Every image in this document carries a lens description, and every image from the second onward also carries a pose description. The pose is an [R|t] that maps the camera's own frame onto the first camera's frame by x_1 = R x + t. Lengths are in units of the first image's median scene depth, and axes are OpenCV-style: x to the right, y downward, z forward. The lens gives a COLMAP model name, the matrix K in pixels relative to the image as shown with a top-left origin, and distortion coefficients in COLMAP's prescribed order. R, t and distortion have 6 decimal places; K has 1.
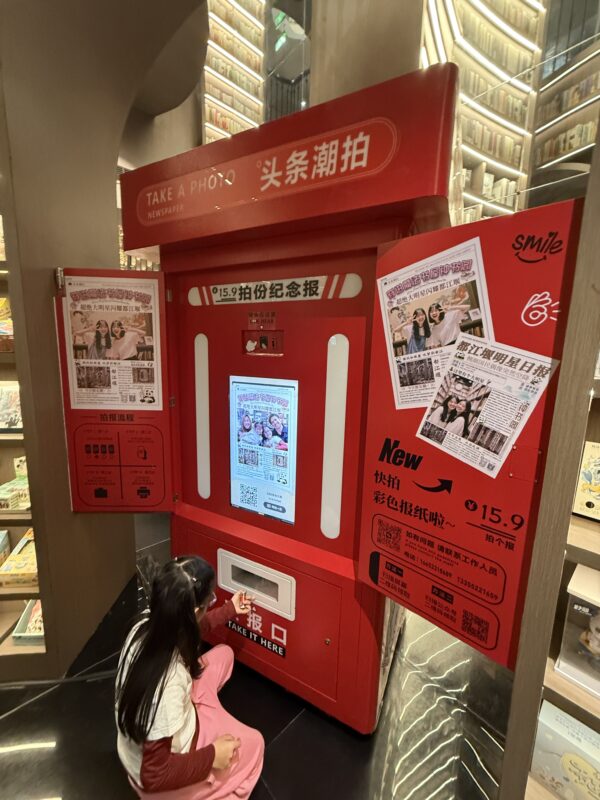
lens RADIAL K [[324.3, 0, 300.0], [0, 324.3, 400.0], [0, 0, 1]] dist [-0.001082, 0.000039]
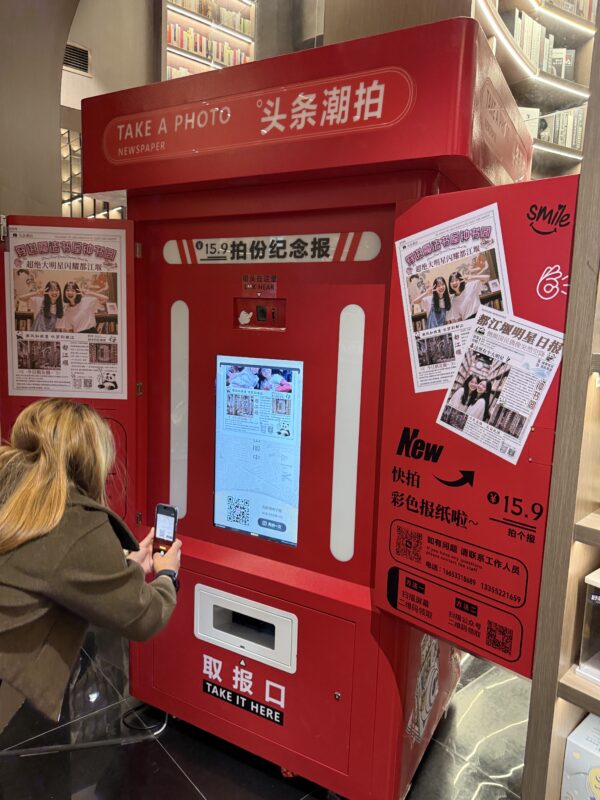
lens RADIAL K [[564.5, 0, 300.0], [0, 564.5, 400.0], [0, 0, 1]] dist [0.165210, -0.334545]
pose [[0.999626, 0.011895, -0.024605, 0.020041], [-0.012278, 0.999805, -0.015469, 0.056335], [0.024416, 0.015765, 0.999578, -0.389252]]
